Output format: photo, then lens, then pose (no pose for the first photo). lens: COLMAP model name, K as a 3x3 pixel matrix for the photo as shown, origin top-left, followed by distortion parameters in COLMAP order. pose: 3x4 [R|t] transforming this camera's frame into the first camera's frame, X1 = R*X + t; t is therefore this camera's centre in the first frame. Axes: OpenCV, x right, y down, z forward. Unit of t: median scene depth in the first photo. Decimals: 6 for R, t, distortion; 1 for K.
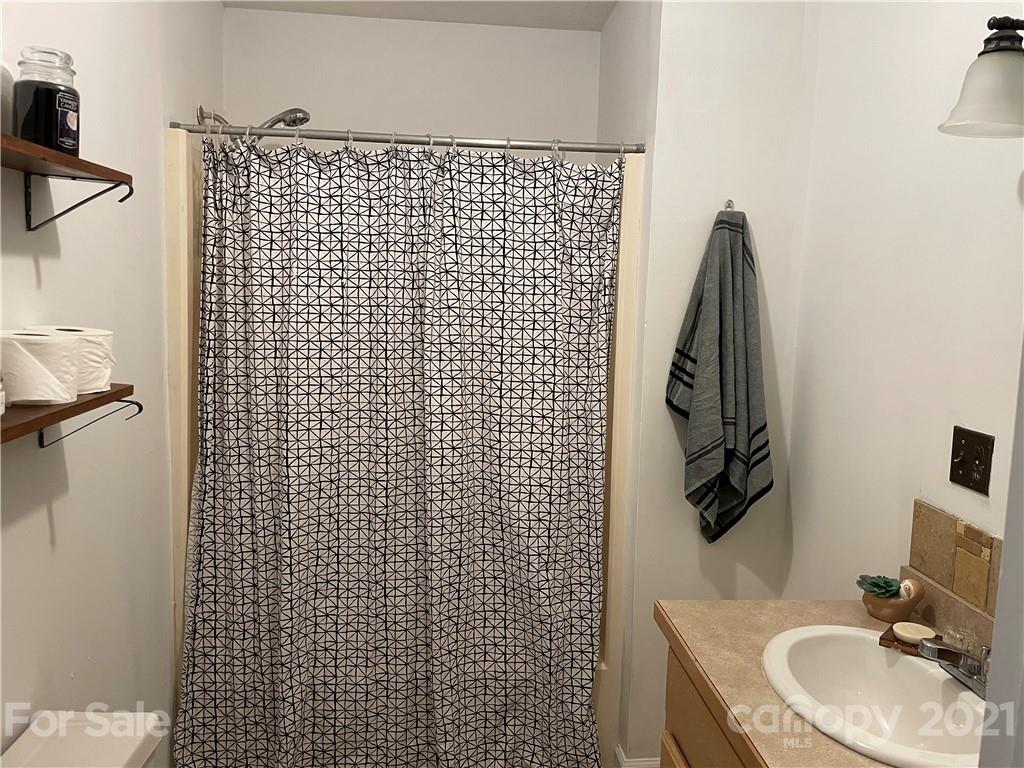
lens RADIAL K [[789.3, 0, 518.5], [0, 789.3, 379.9], [0, 0, 1]] dist [0.077342, -0.147304]
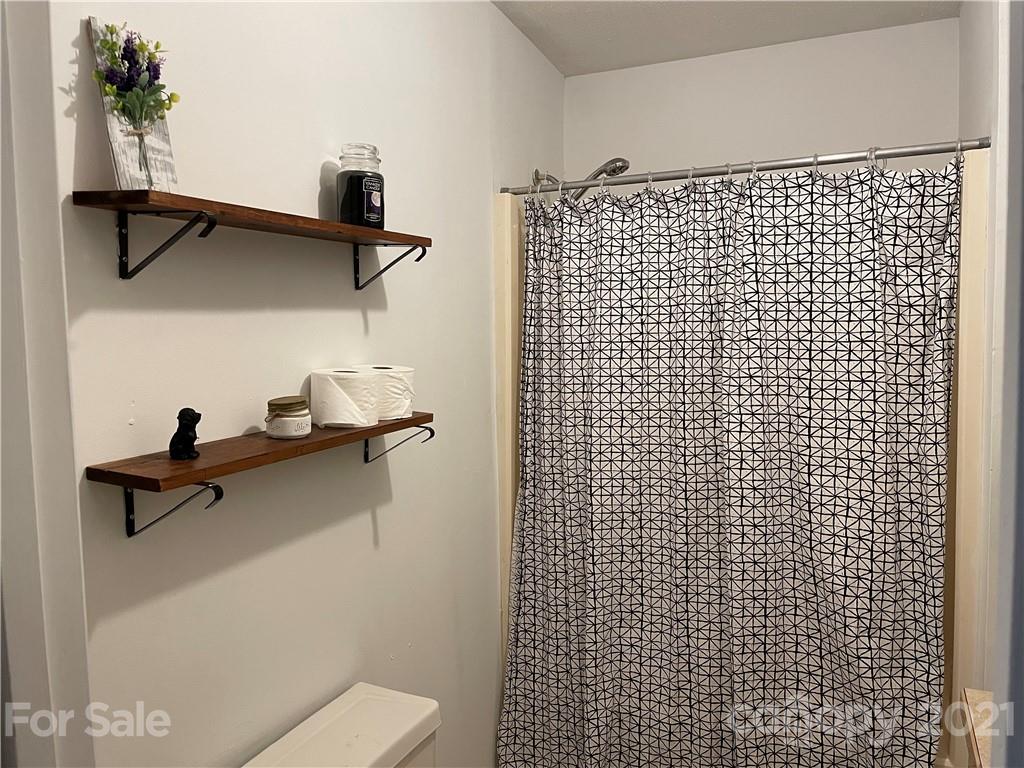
lens RADIAL K [[789.3, 0, 518.5], [0, 789.3, 379.9], [0, 0, 1]] dist [0.077342, -0.147304]
pose [[0.854136, -0.007307, -0.519999, 0.171453], [-0.017925, 0.998894, -0.043479, 0.003589], [0.519741, 0.046458, 0.853060, 0.043651]]
